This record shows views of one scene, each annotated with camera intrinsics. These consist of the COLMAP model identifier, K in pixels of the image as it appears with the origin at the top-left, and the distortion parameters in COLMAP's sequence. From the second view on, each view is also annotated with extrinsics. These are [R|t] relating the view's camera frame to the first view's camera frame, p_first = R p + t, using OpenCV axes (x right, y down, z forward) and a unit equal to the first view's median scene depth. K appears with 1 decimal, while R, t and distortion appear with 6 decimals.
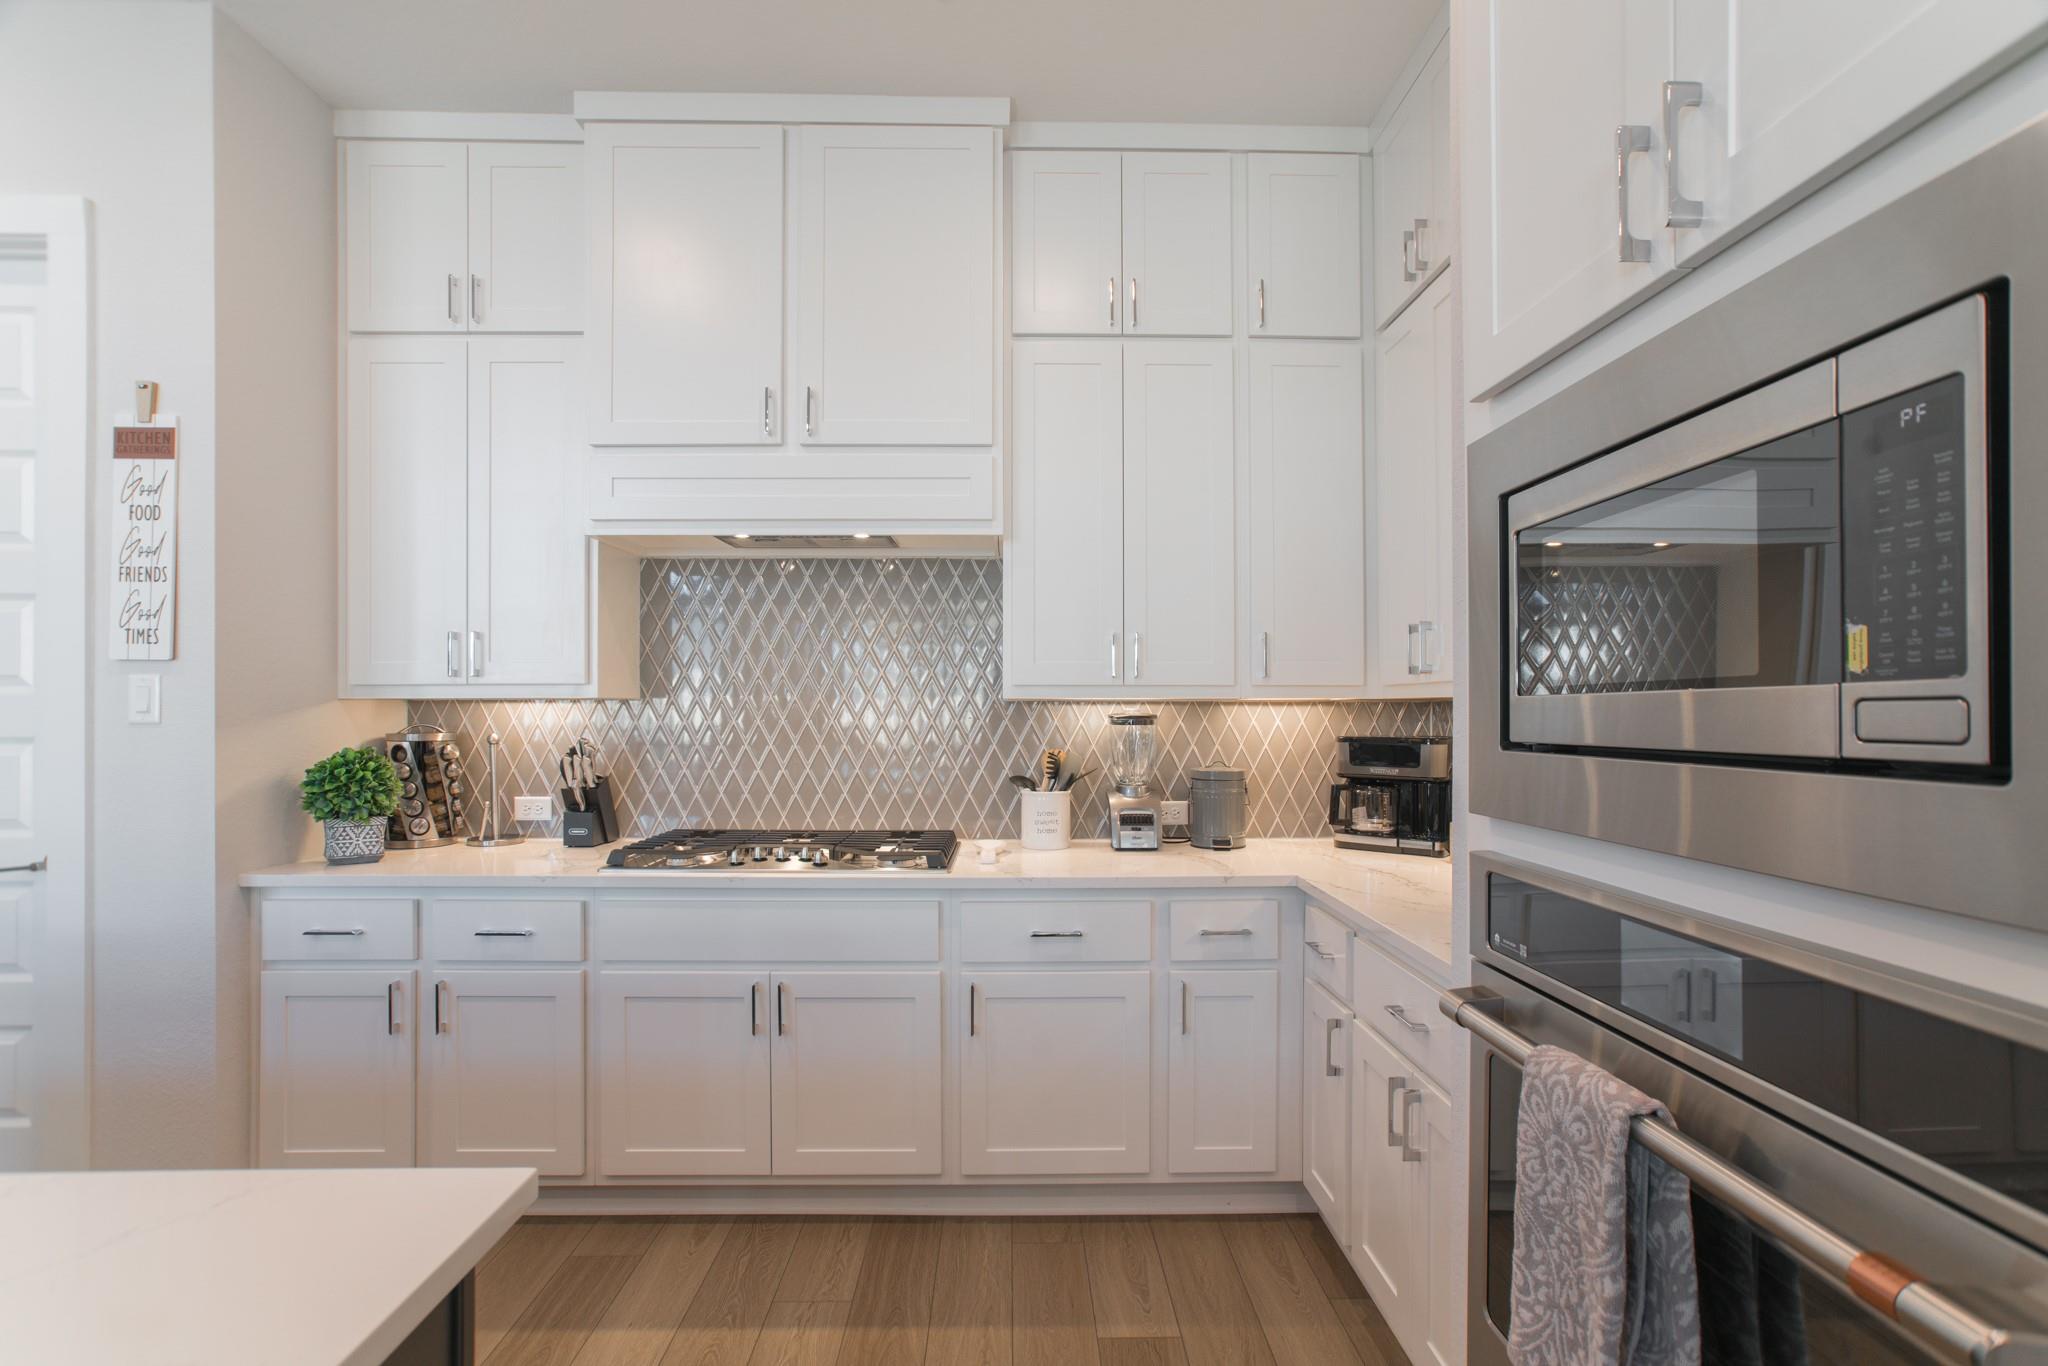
lens RADIAL K [[950.2, 0, 1024.6], [0, 950.2, 697.2], [0, 0, 1]] dist [-0.055861, 0.043549]
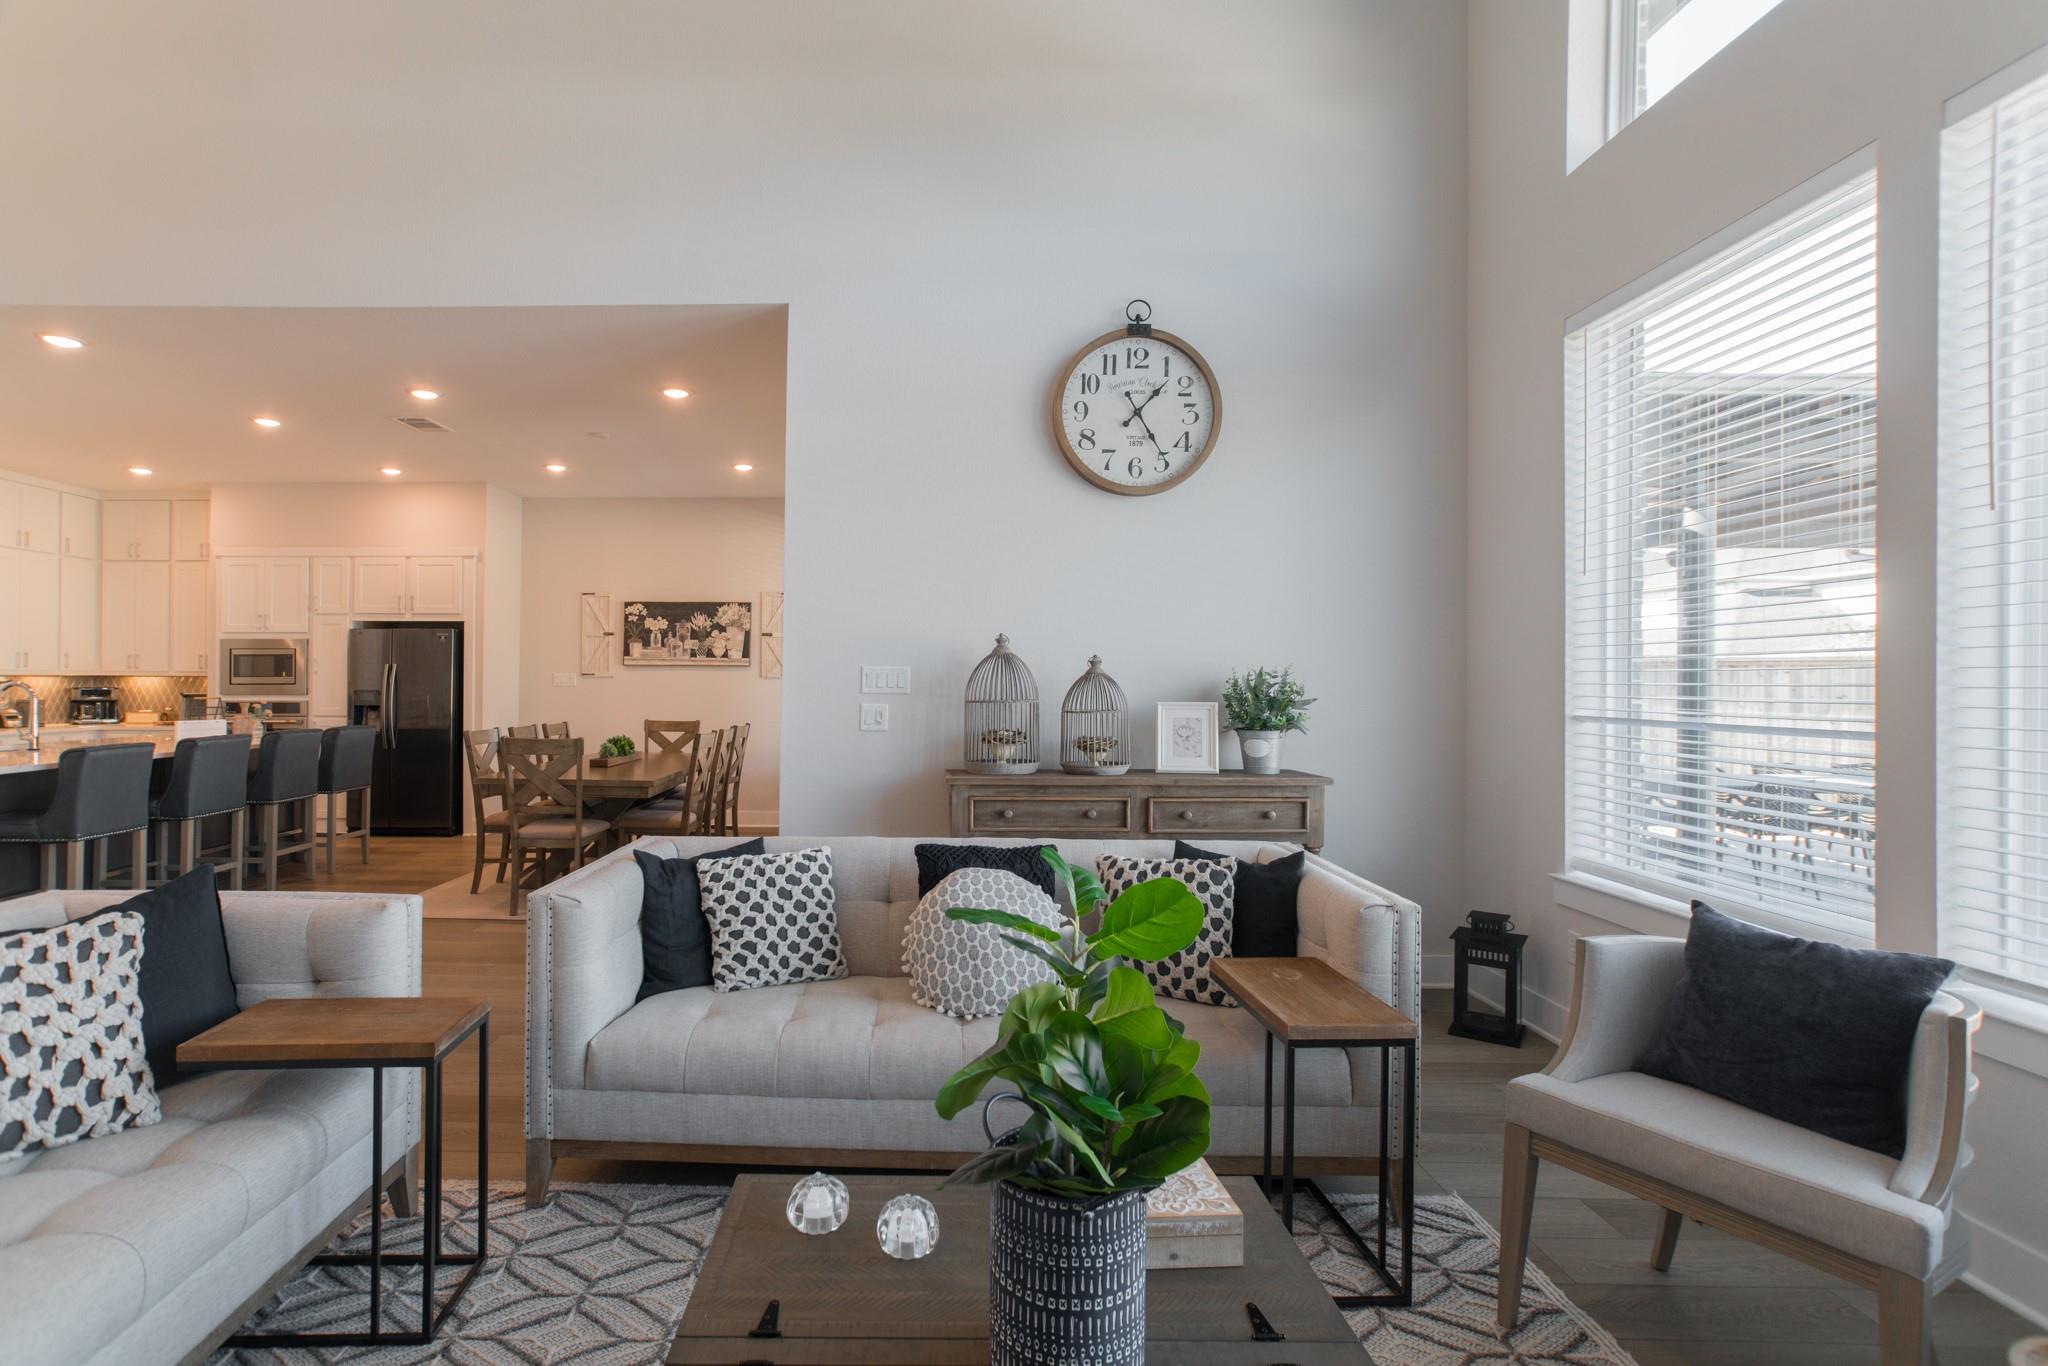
lens RADIAL K [[950.2, 0, 1024.6], [0, 950.2, 697.2], [0, 0, 1]] dist [-0.055861, 0.043549]
pose [[0.030573, -0.017883, 0.999373, -3.640628], [-0.011613, 0.999766, 0.018246, -0.025251], [-0.999465, -0.012163, 0.030358, -2.988185]]
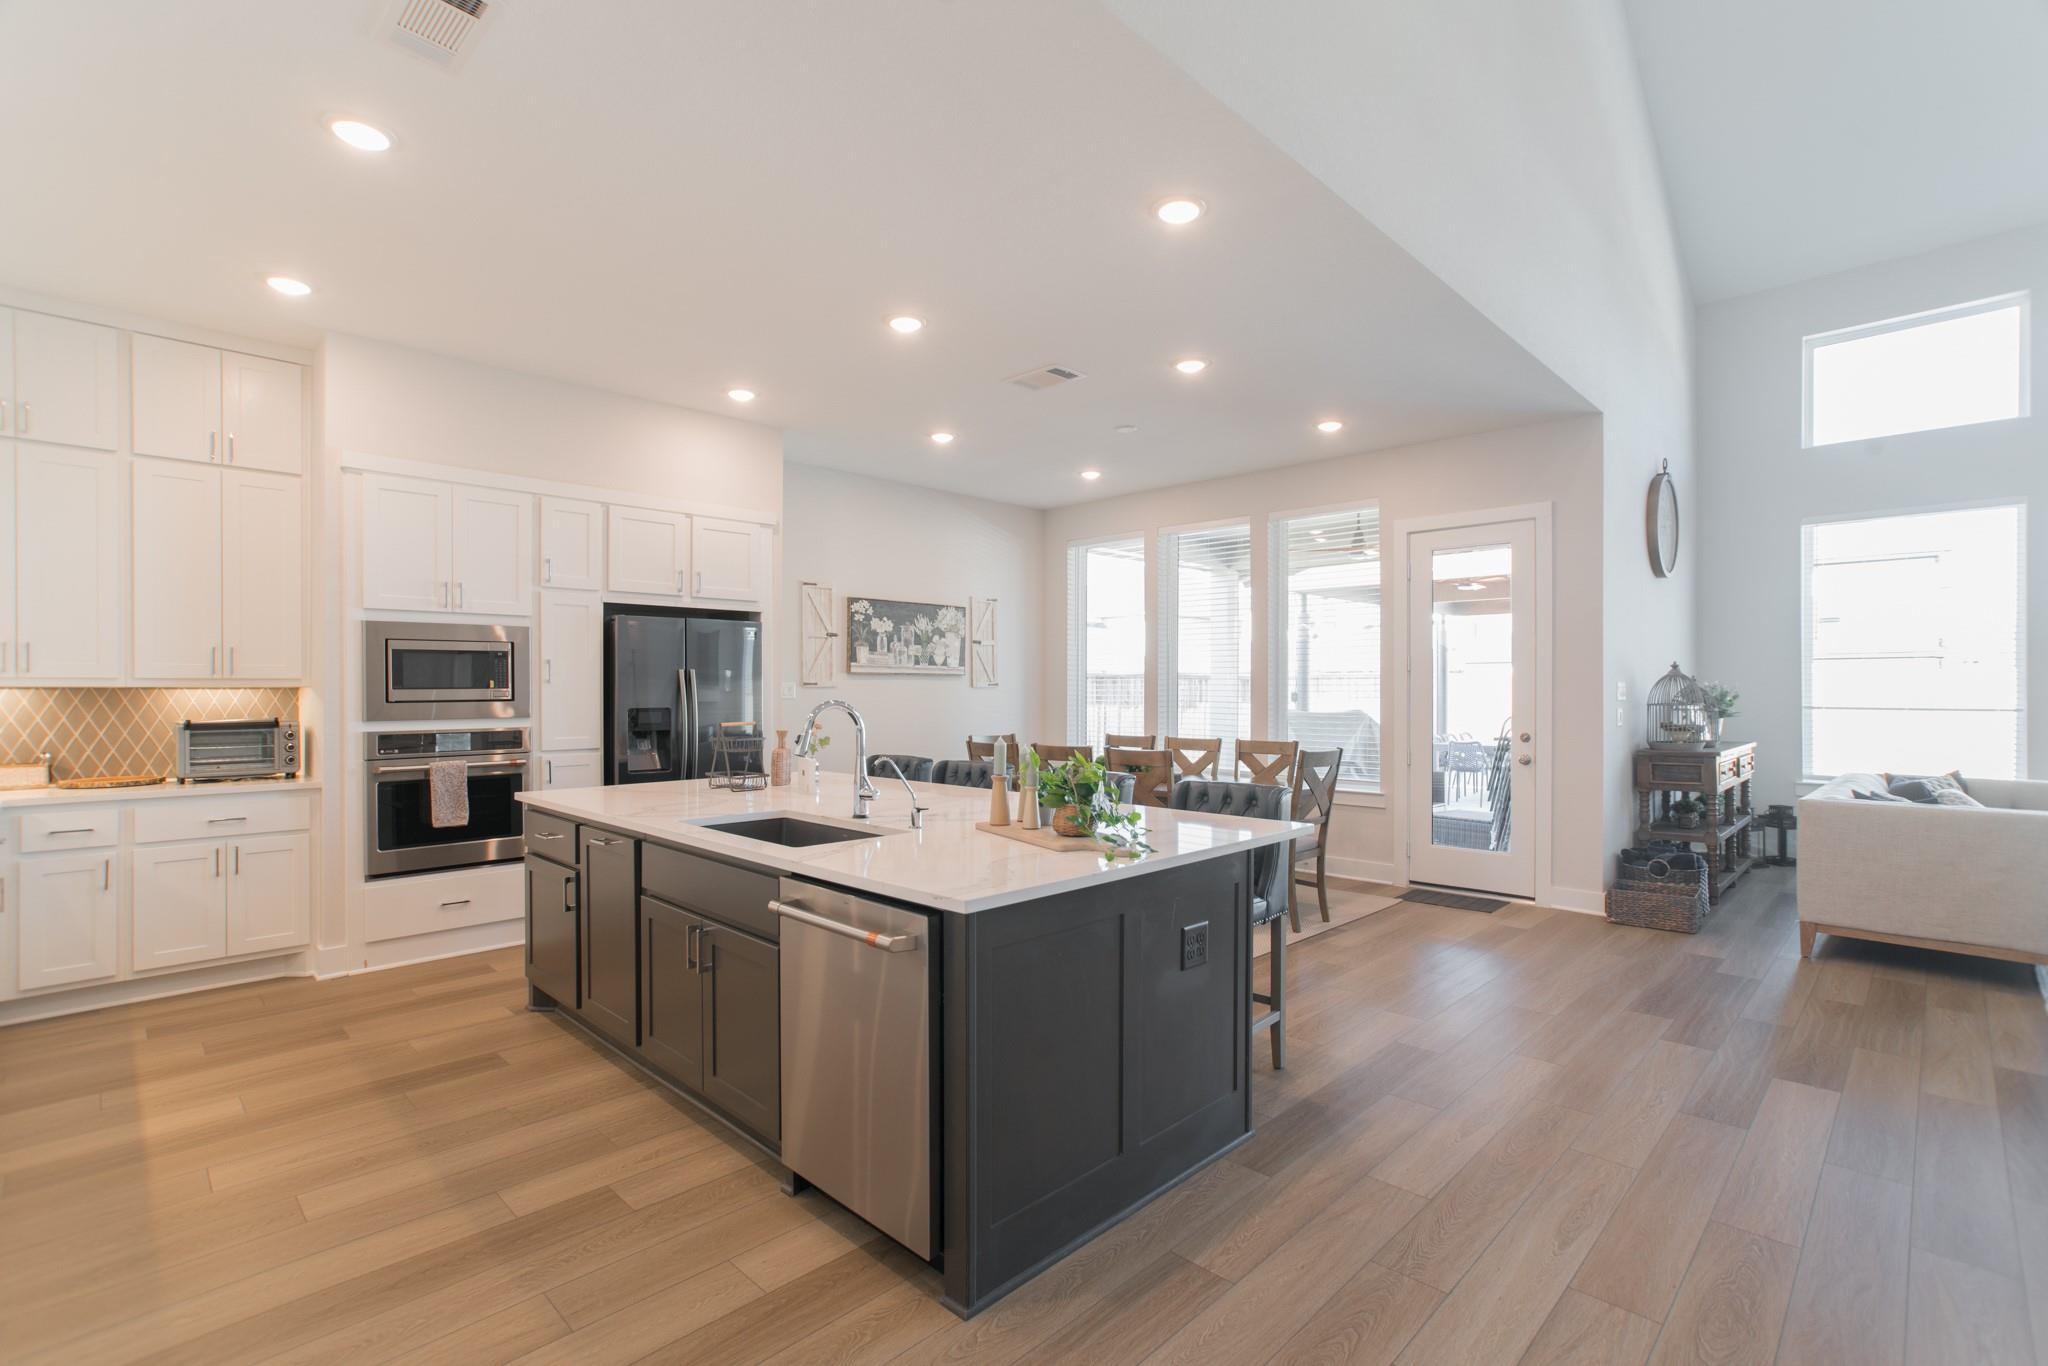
lens RADIAL K [[935.3, 0, 1024.0], [0, 935.3, 683.0], [0, 0, 1]] dist [-0.053872, 0.034731]
pose [[-0.695400, 0.002993, 0.718617, -2.374777], [-0.006923, 0.999917, -0.010864, 0.000275], [-0.718590, -0.012530, -0.695321, 1.018380]]
